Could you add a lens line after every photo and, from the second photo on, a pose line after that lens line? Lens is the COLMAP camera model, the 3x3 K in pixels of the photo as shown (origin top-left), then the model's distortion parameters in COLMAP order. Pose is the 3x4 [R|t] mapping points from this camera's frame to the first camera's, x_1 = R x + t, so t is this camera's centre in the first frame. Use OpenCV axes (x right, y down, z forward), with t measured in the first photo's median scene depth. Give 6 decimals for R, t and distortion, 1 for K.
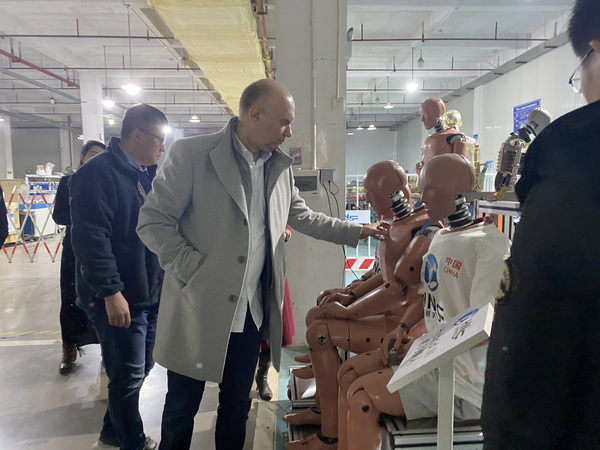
lens RADIAL K [[457.4, 0, 300.0], [0, 457.4, 225.0], [0, 0, 1]] dist [0.000845, 0.004450]
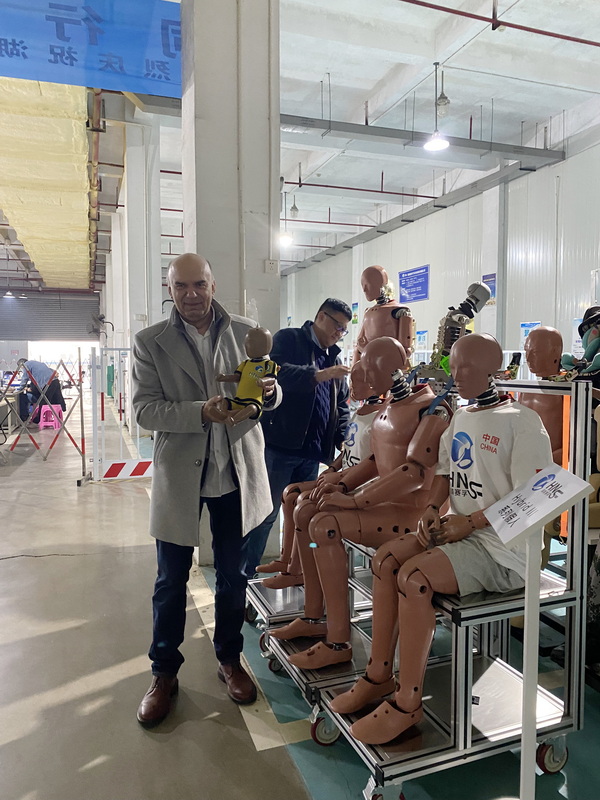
lens RADIAL K [[609.8, 0, 300.0], [0, 609.8, 400.0], [0, 0, 1]] dist [0.000845, 0.004450]
pose [[0.955768, -0.011149, 0.293911, -0.195873], [0.019034, 0.999531, -0.023980, 0.008218], [-0.293506, 0.028513, 0.955532, -0.075900]]
